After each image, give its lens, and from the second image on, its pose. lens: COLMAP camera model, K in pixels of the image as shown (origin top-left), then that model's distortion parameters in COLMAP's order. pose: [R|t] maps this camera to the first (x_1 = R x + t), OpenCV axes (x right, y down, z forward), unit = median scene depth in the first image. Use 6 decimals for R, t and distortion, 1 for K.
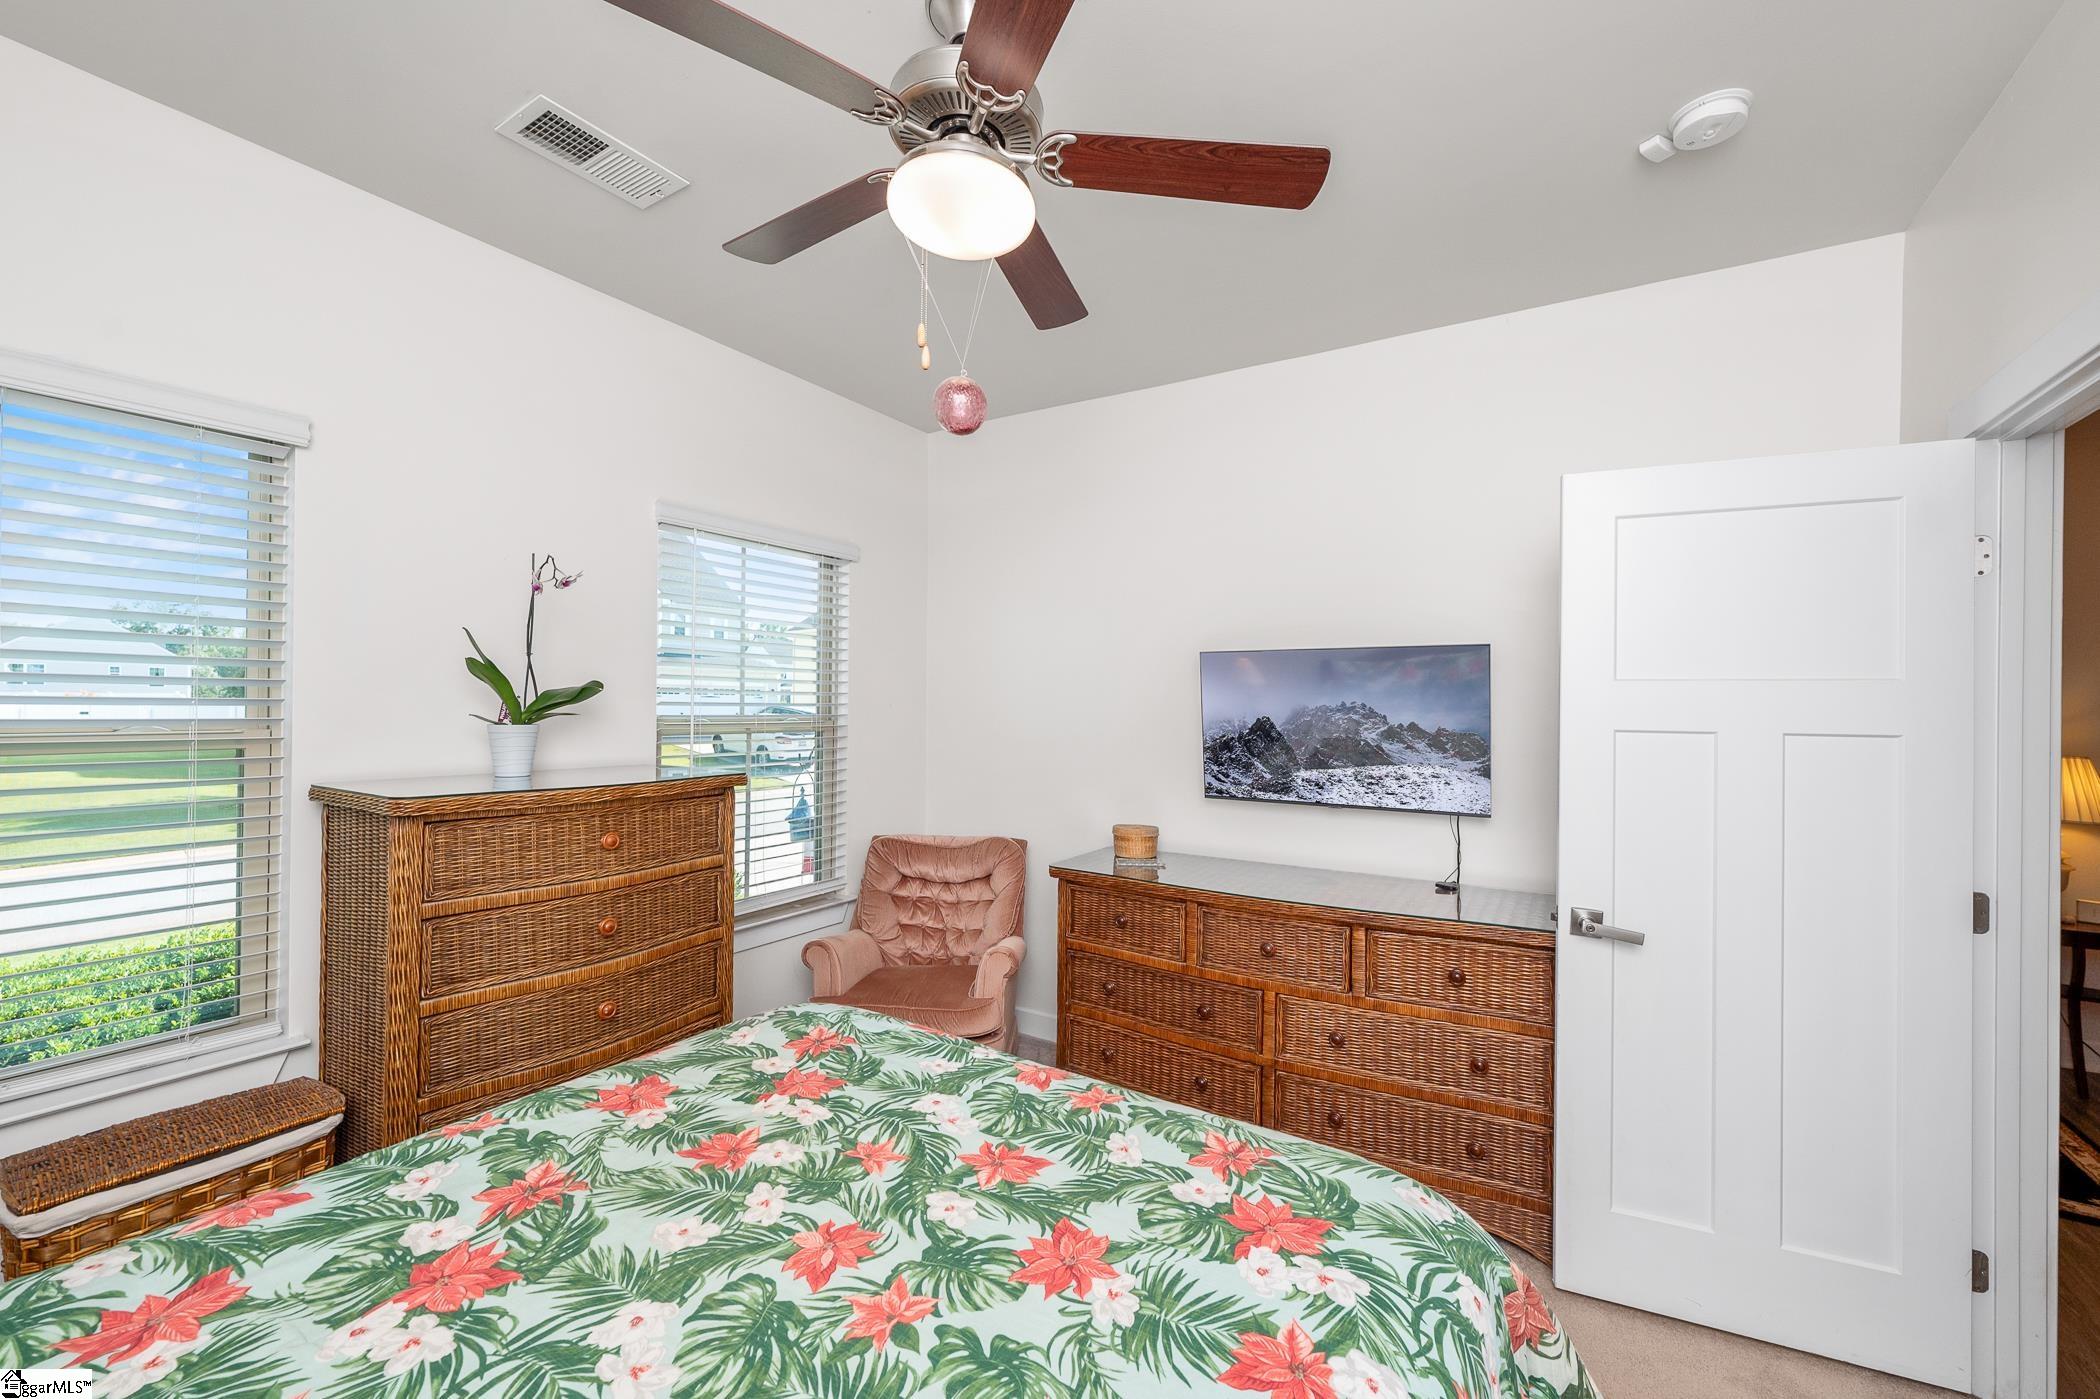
lens RADIAL K [[839.2, 0, 1050.7], [0, 839.2, 694.2], [0, 0, 1]] dist [-0.000683, 0.000508]
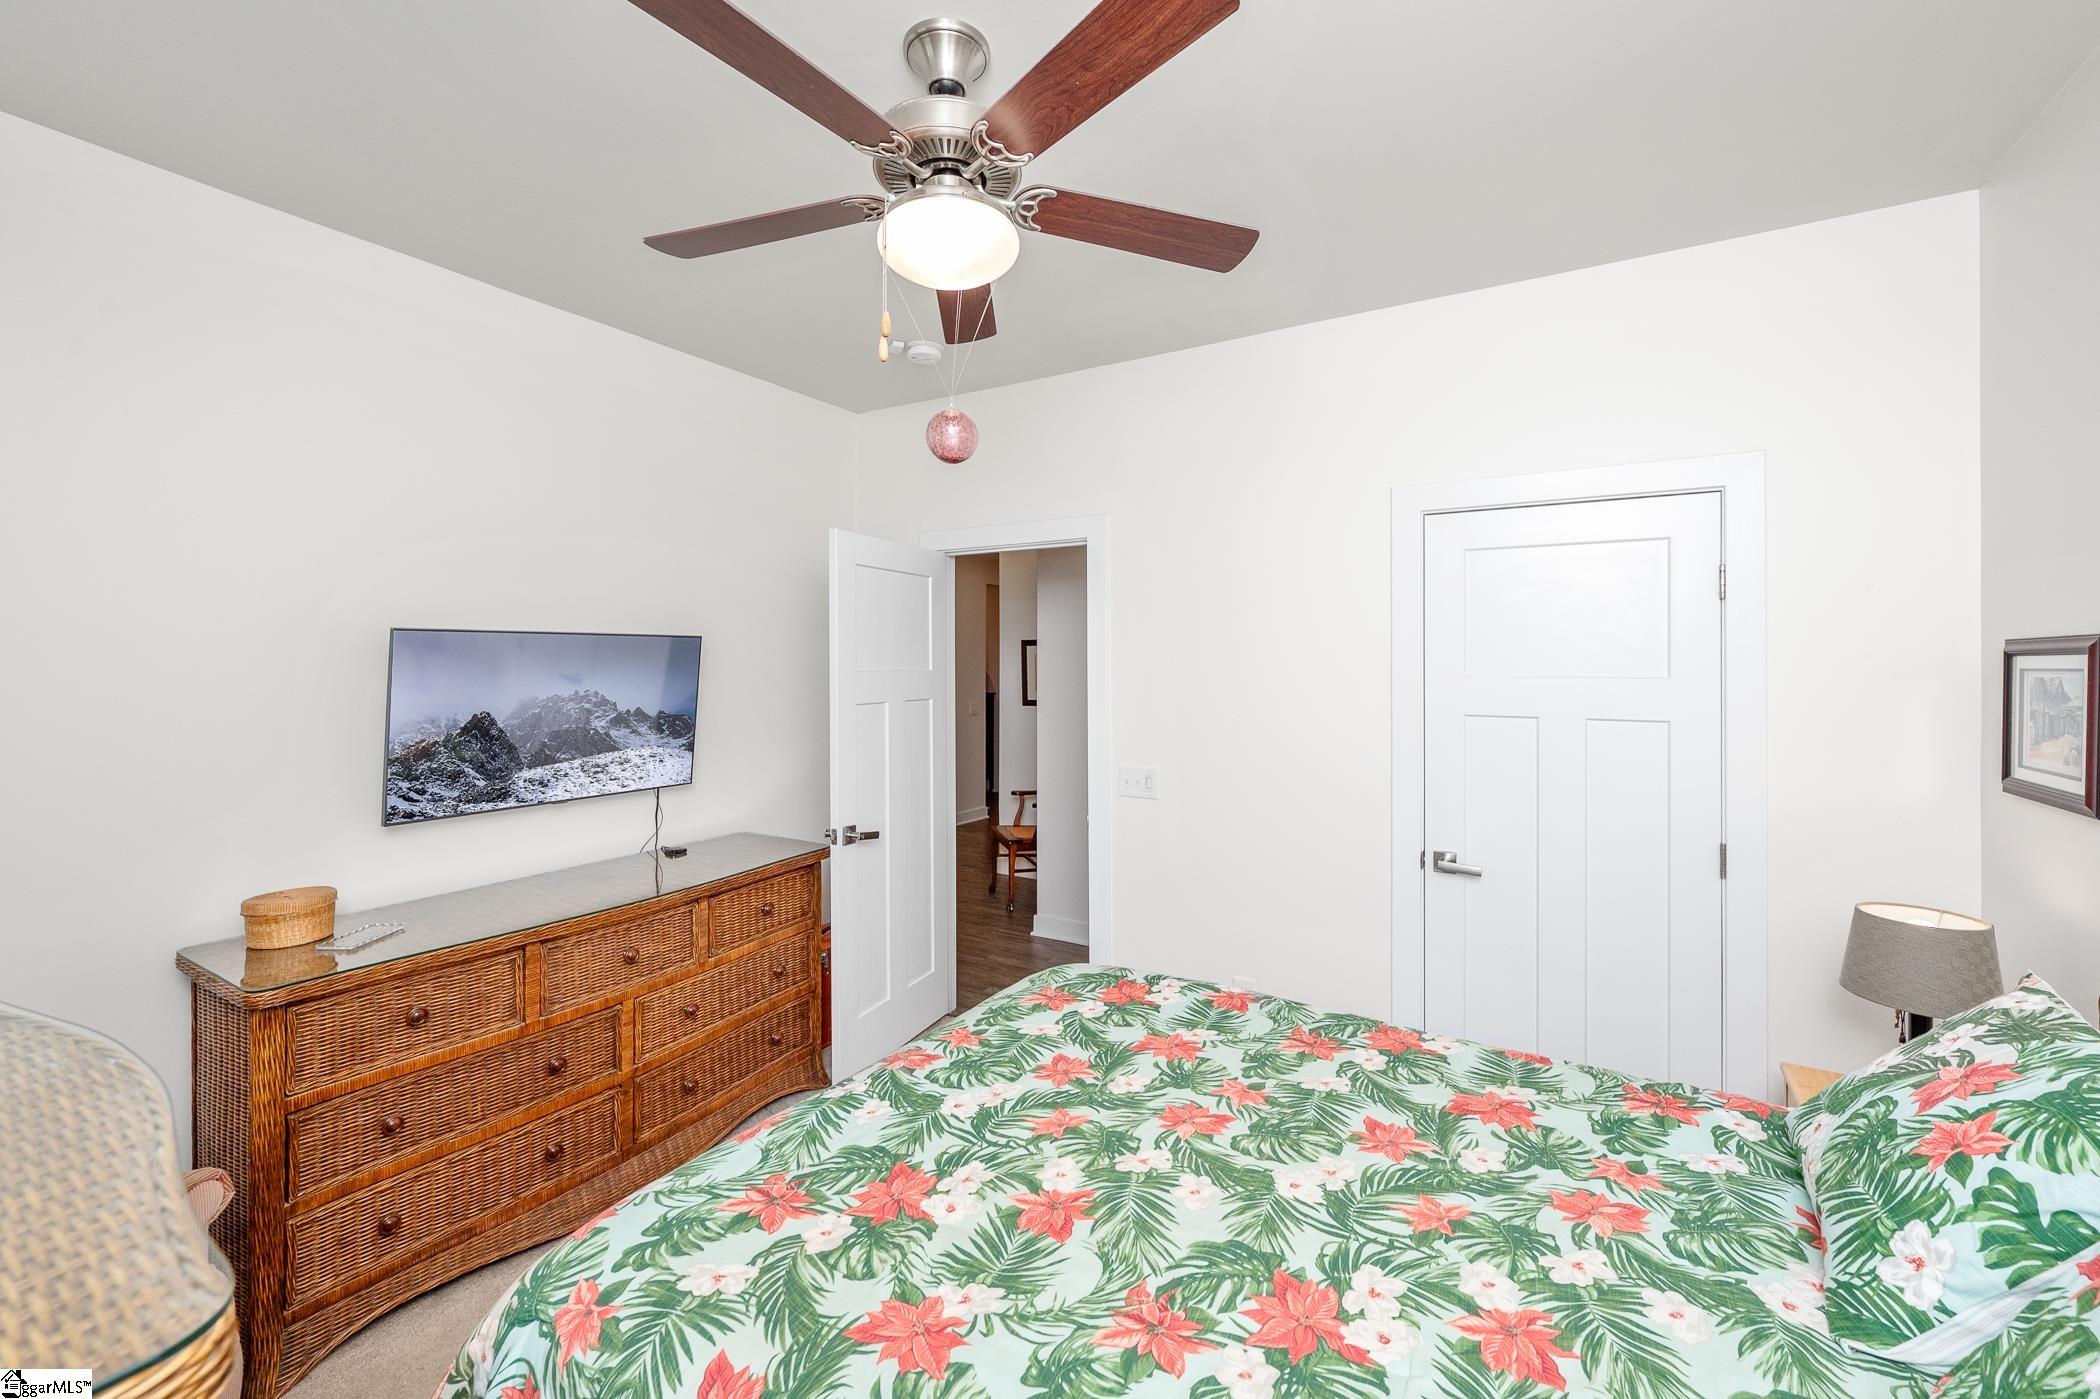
lens RADIAL K [[850.2, 0, 1054.6], [0, 850.2, 668.4], [0, 0, 1]] dist [0.000287, -0.000059]
pose [[-0.015383, -0.017798, 0.999723, -1.041955], [-0.012030, 0.999772, 0.017614, -0.066545], [-0.999809, -0.011755, -0.015593, 0.795900]]
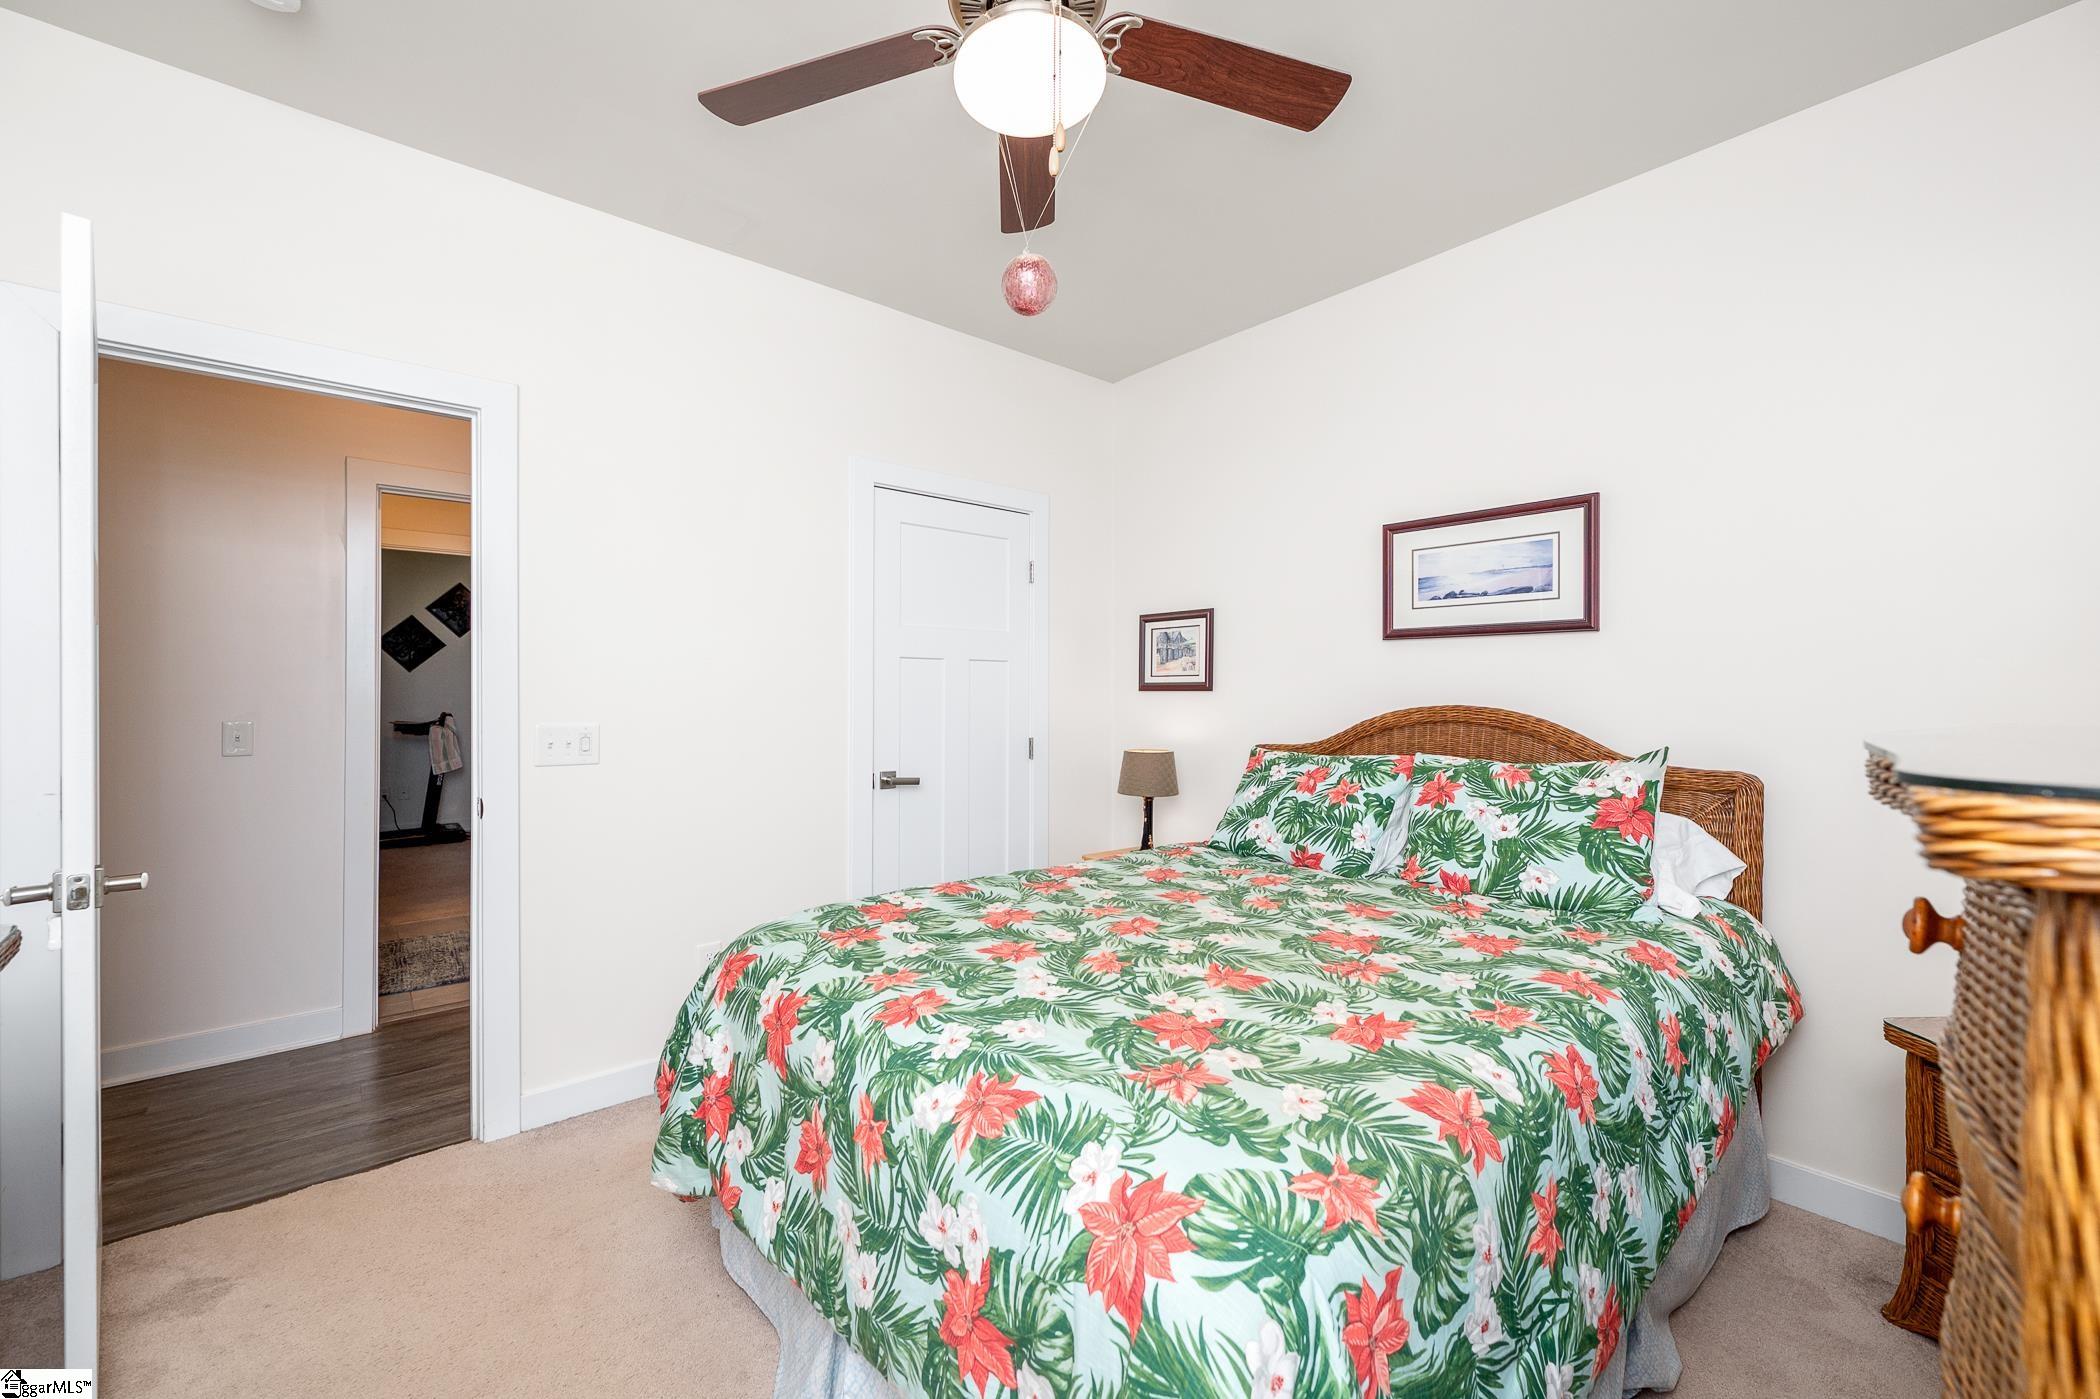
lens RADIAL K [[839.2, 0, 1050.7], [0, 839.2, 694.2], [0, 0, 1]] dist [-0.000683, 0.000508]
pose [[-0.953348, -0.015877, 0.301455, -0.386007], [-0.017572, 0.999841, -0.002911, 0.120749], [-0.301361, -0.008073, -0.953476, 1.711674]]
